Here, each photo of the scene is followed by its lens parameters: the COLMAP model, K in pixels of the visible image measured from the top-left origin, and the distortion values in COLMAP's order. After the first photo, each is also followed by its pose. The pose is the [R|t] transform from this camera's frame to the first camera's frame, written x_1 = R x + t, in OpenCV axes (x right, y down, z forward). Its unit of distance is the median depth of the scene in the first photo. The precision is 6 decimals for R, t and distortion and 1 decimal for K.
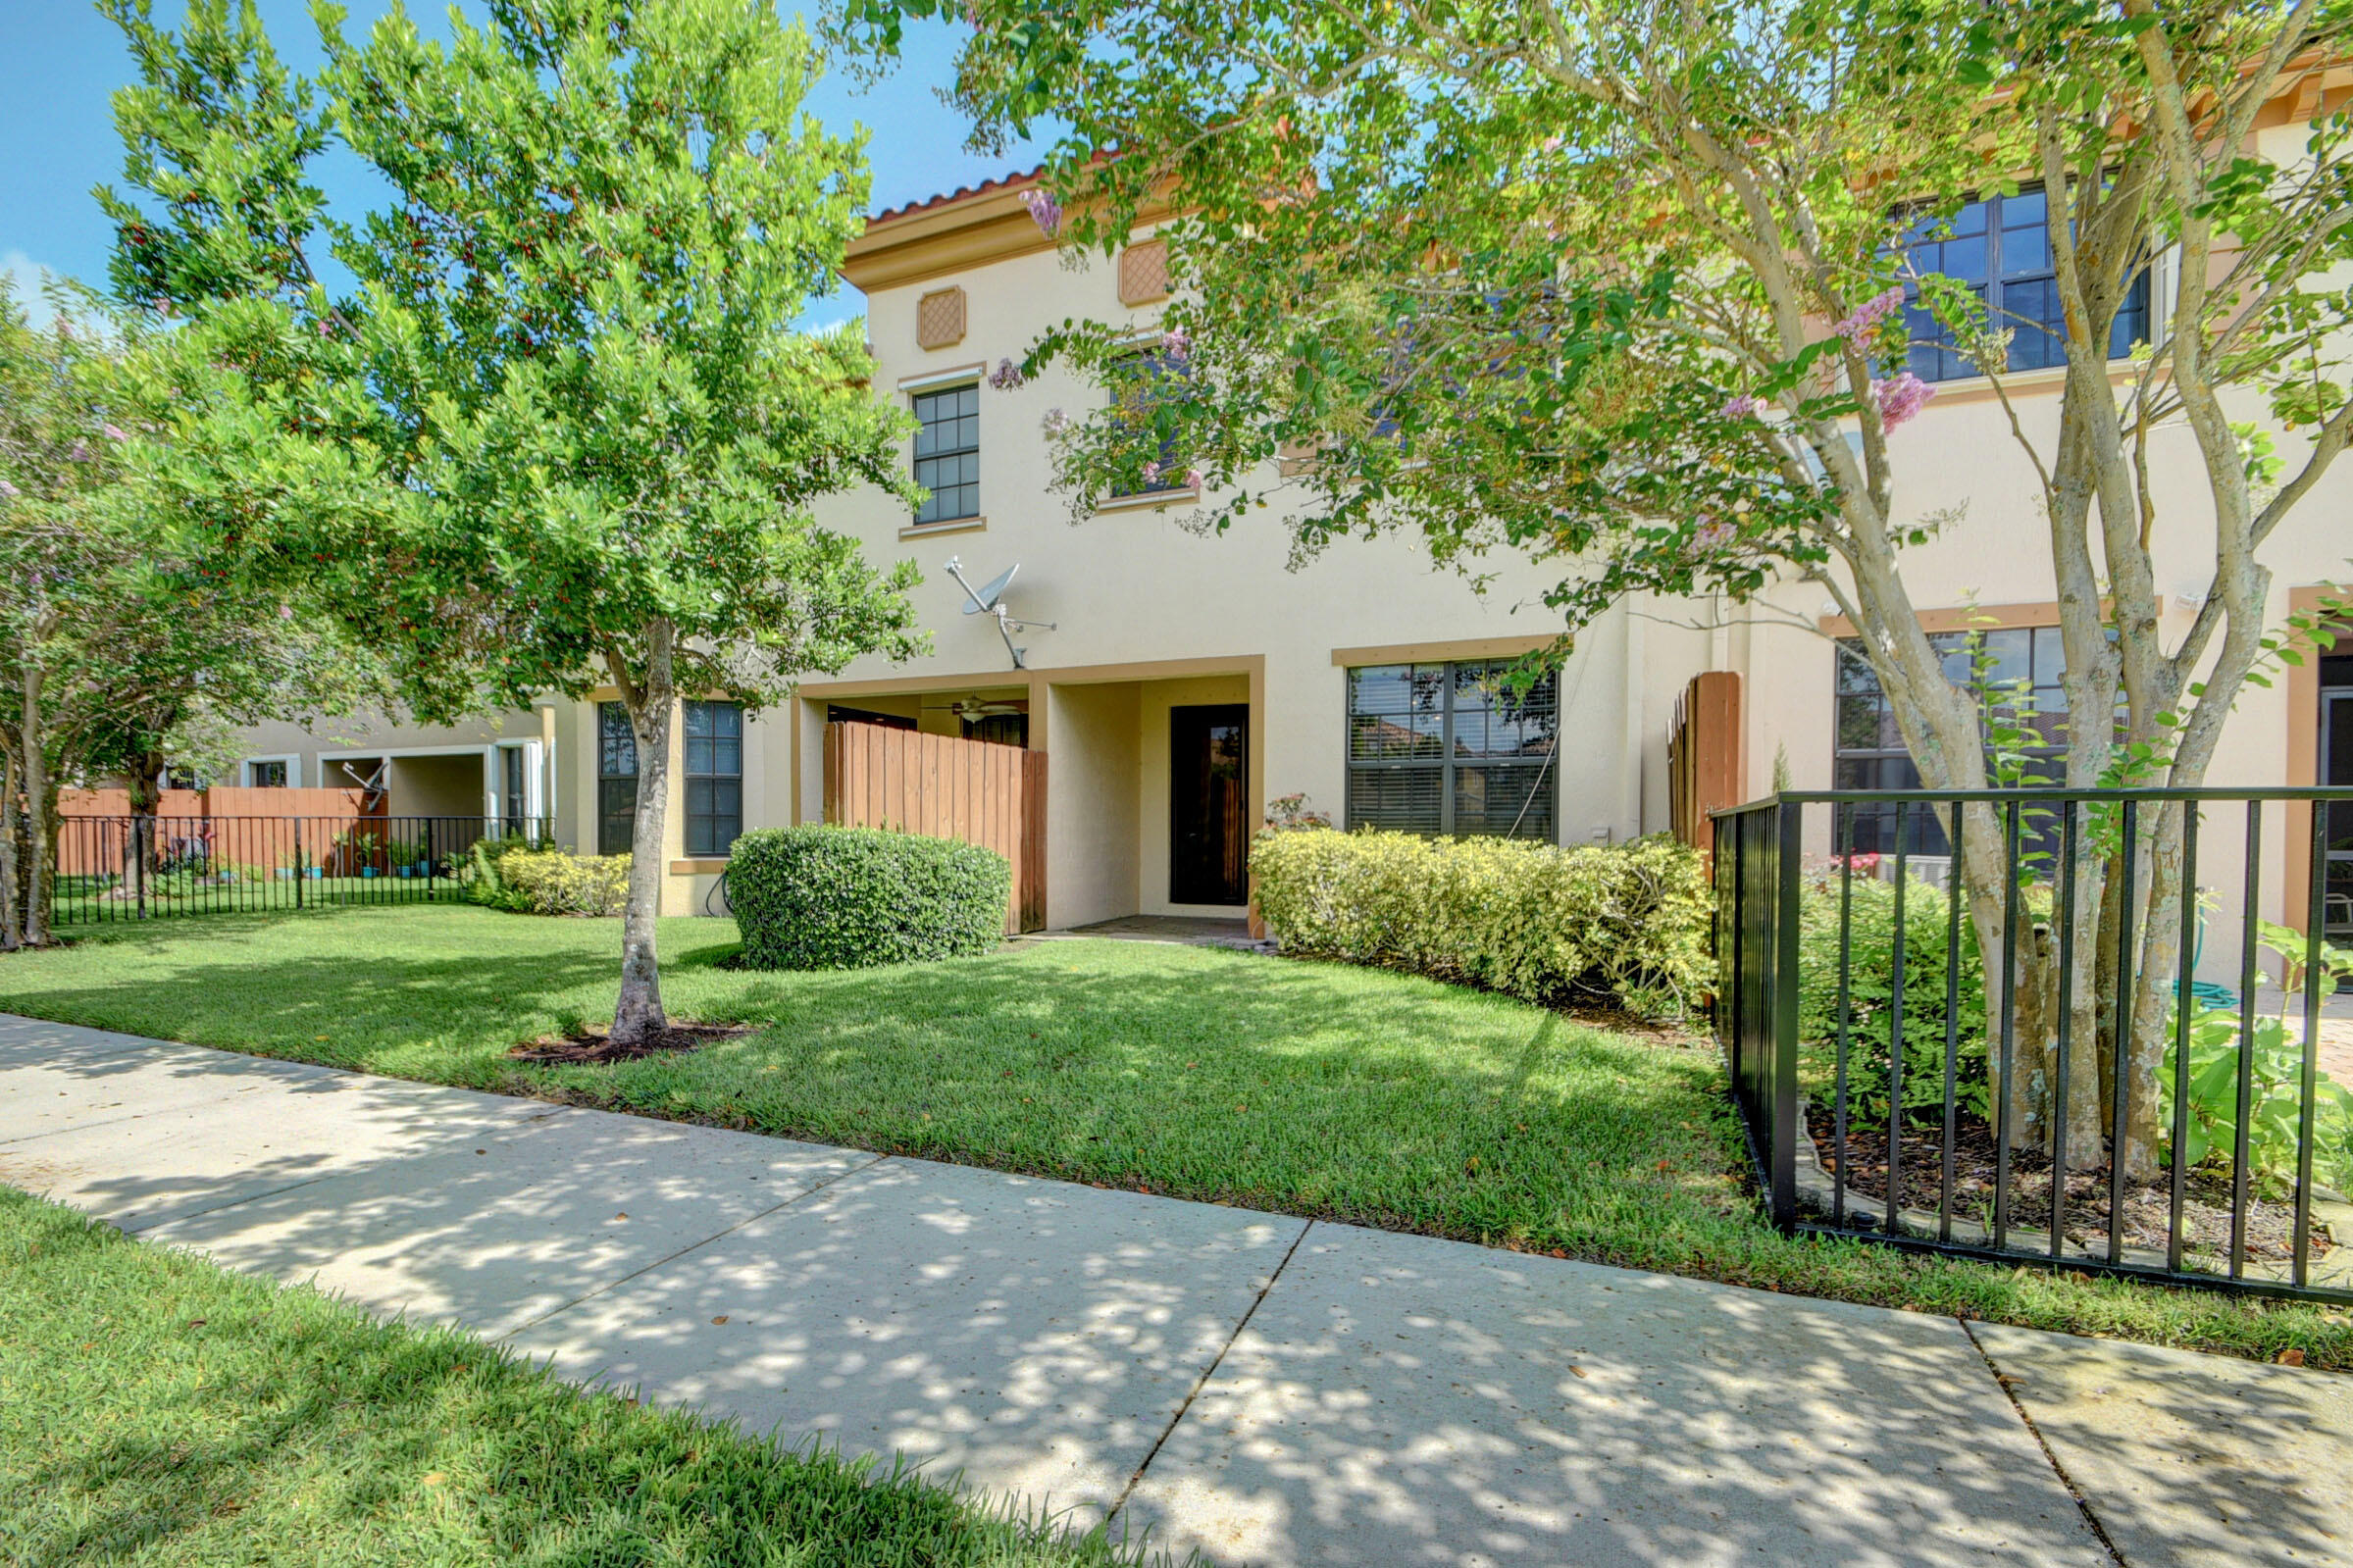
lens RADIAL K [[998.5, 0, 1172.8], [0, 998.5, 849.9], [0, 0, 1]] dist [-0.002664, 0.000012]
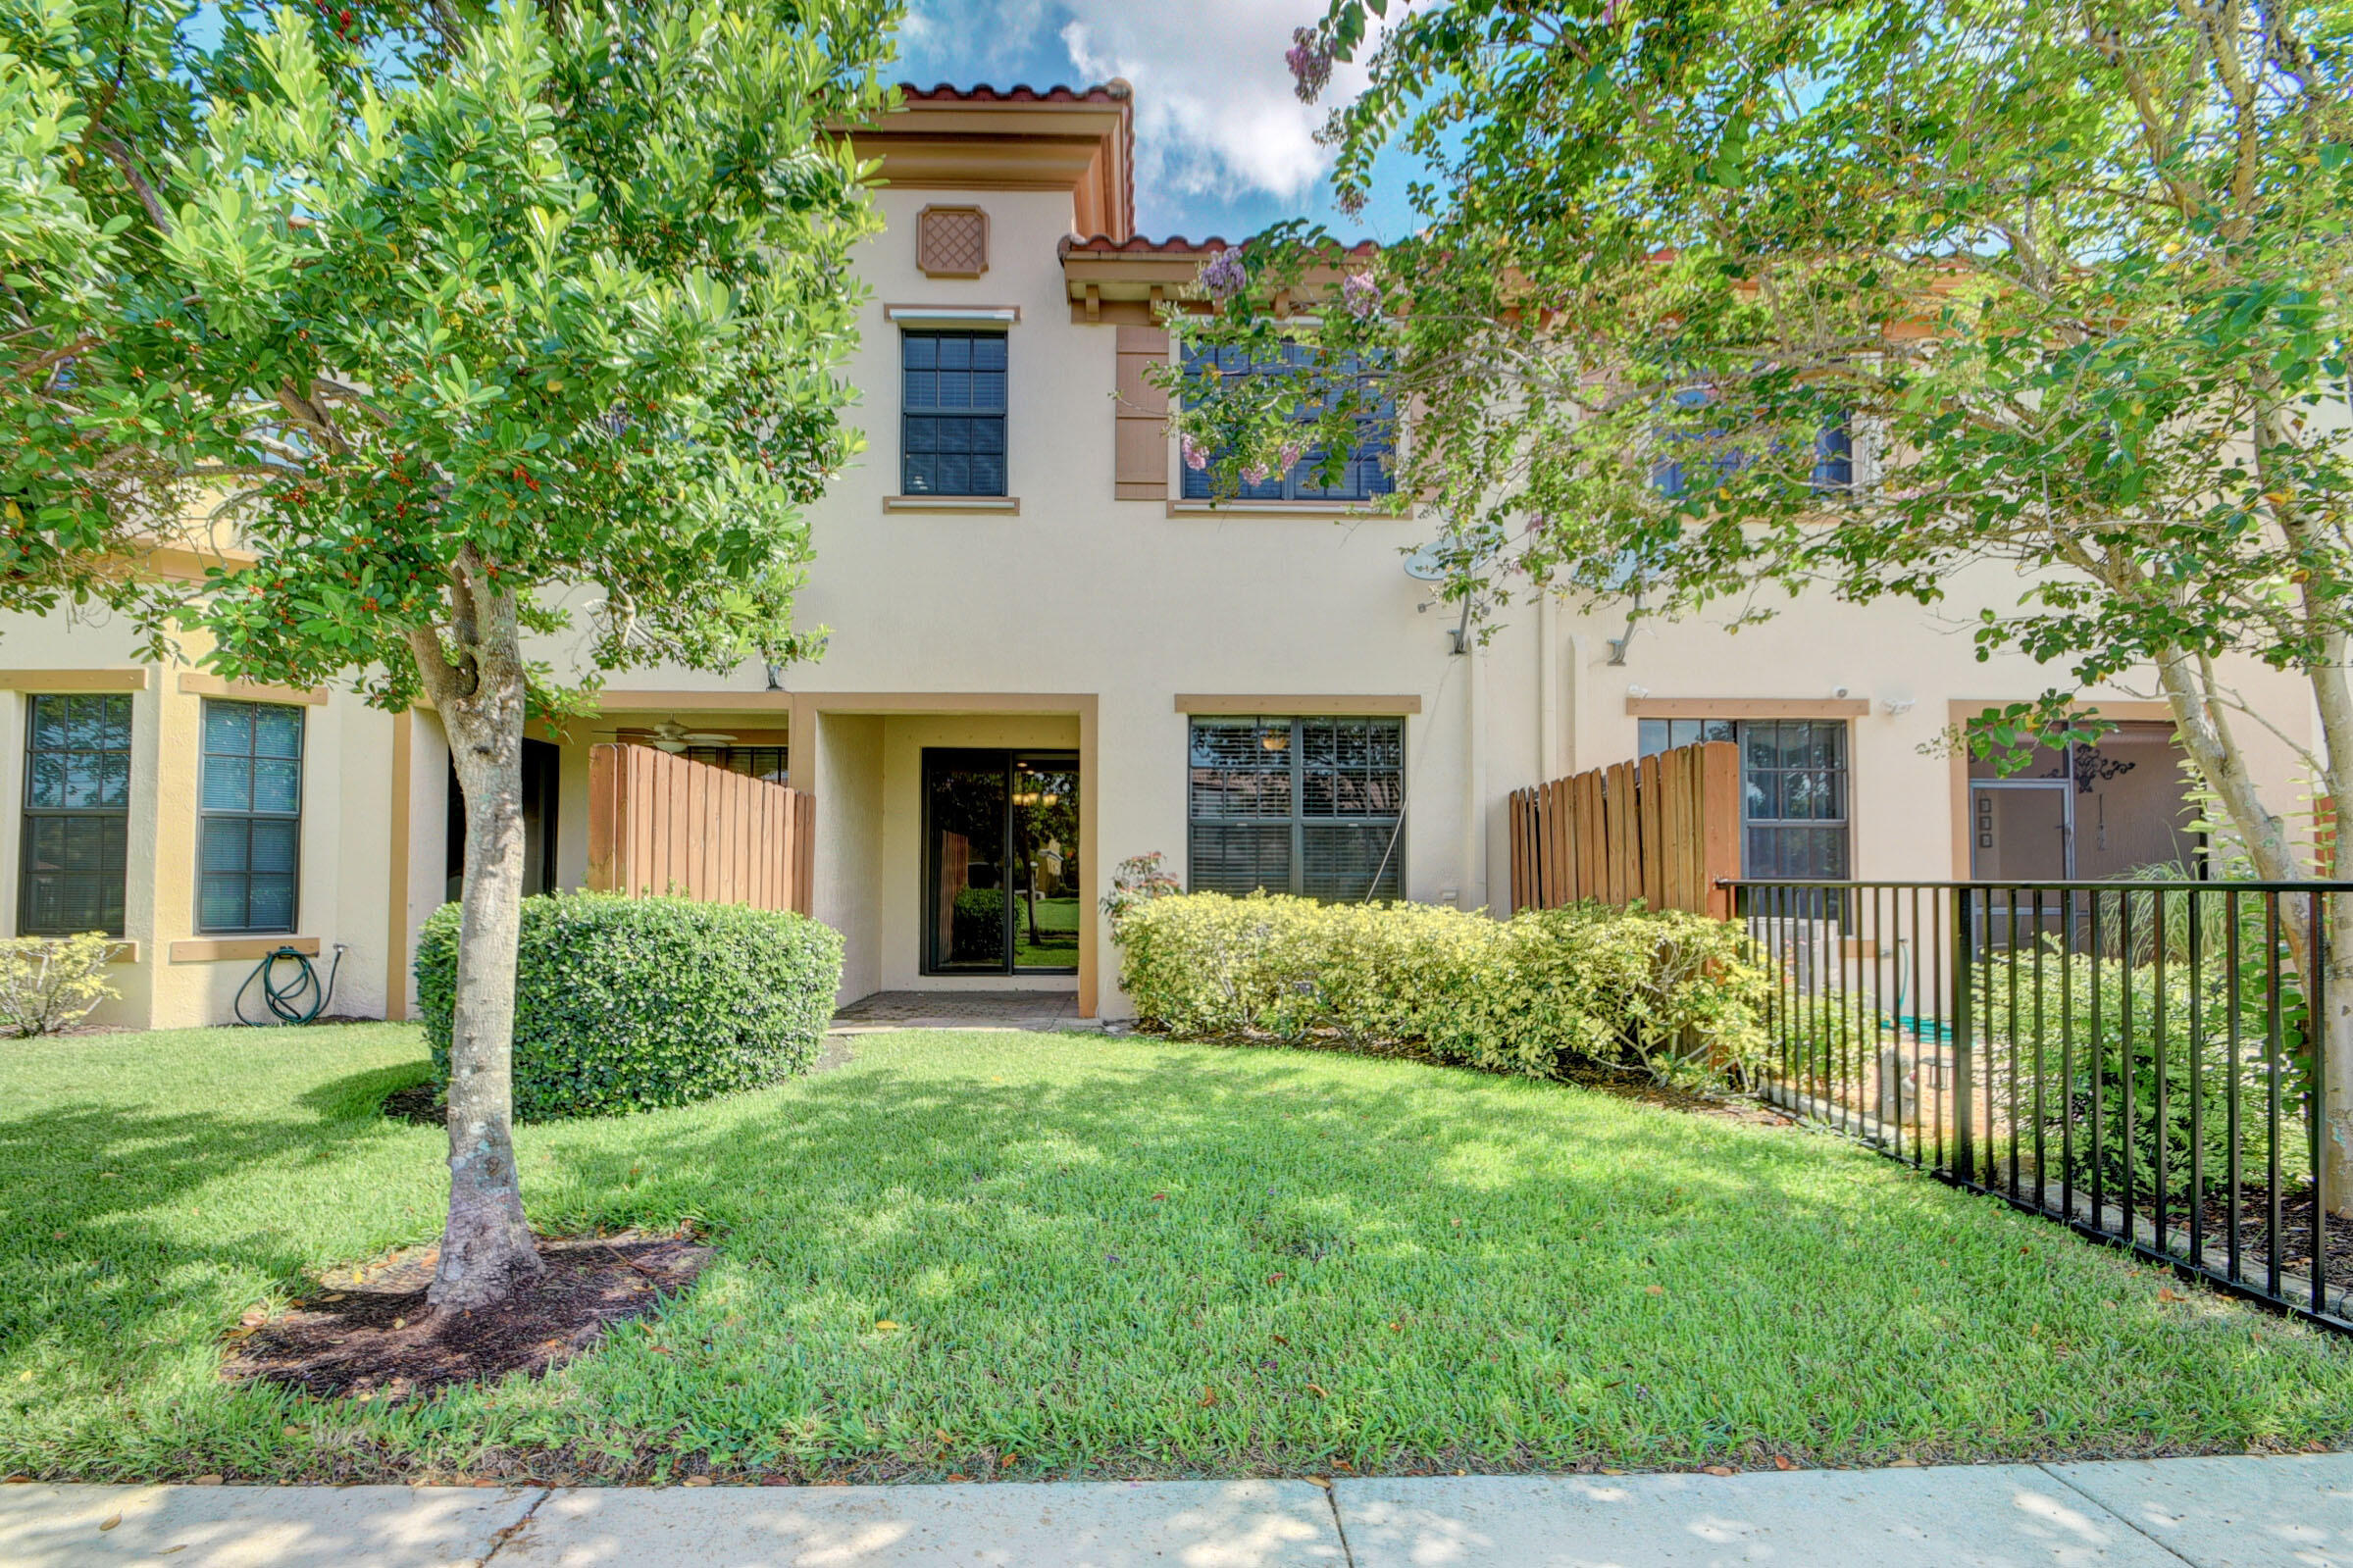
lens RADIAL K [[1012.0, 0, 1171.3], [0, 1012.0, 842.0], [0, 0, 1]] dist [0.013999, -0.016242]
pose [[0.916181, 0.014638, 0.400498, -0.290211], [0.009387, 0.998275, -0.057961, -0.016927], [-0.400655, 0.056862, 0.914463, 0.221689]]
